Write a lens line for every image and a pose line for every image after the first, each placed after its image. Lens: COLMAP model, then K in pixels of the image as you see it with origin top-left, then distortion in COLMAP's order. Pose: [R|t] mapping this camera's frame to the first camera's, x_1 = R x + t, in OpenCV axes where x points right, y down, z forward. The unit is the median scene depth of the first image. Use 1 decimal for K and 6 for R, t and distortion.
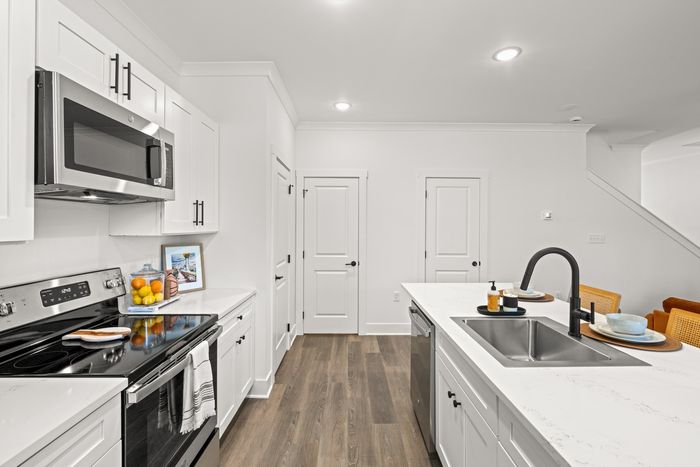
lens RADIAL K [[276.9, 0, 352.9], [0, 276.9, 226.6], [0, 0, 1]] dist [0.000375, -0.000017]
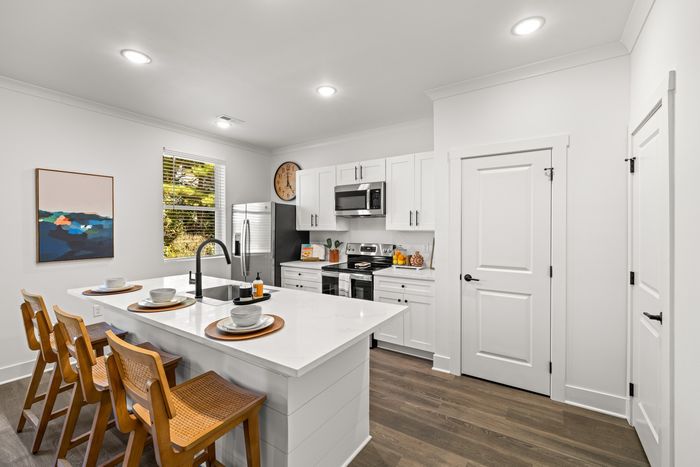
lens RADIAL K [[276.9, 0, 352.9], [0, 276.9, 226.6], [0, 0, 1]] dist [0.000375, -0.000017]
pose [[-0.513519, -0.012274, -0.857990, 0.822556], [0.009065, 0.999764, -0.019728, 0.029727], [0.858030, -0.017909, -0.513287, 1.230041]]
